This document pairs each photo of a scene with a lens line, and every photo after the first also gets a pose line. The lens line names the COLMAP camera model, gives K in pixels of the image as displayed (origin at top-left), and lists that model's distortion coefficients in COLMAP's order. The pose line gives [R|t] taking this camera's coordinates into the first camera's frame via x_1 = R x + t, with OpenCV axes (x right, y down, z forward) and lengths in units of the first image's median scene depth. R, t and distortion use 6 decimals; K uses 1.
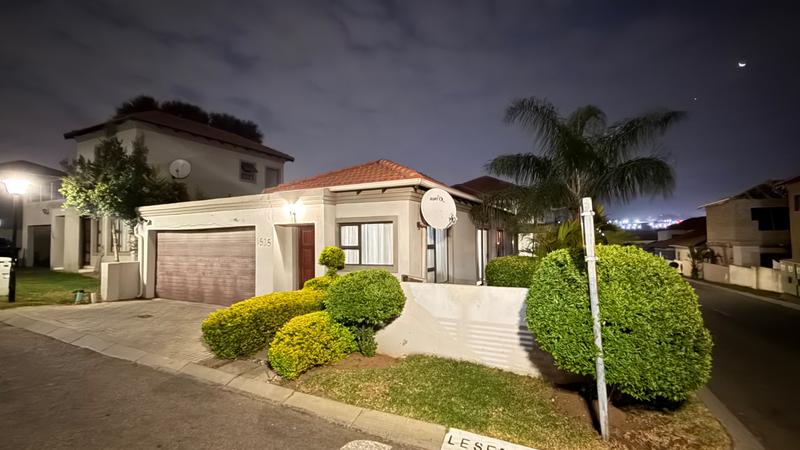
lens RADIAL K [[366.4, 0, 400.0], [0, 366.4, 225.0], [0, 0, 1]] dist [0.000142, 0.000096]
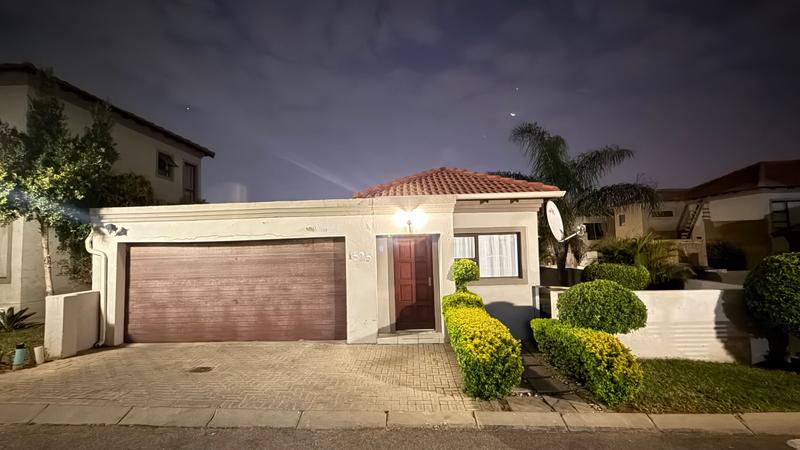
lens RADIAL K [[366.4, 0, 400.0], [0, 366.4, 225.0], [0, 0, 1]] dist [0.000142, 0.000096]
pose [[0.900166, 0.013704, 0.435331, -0.597849], [-0.001925, 0.999620, -0.027488, -0.001696], [-0.435542, 0.023906, 0.899851, 0.197517]]
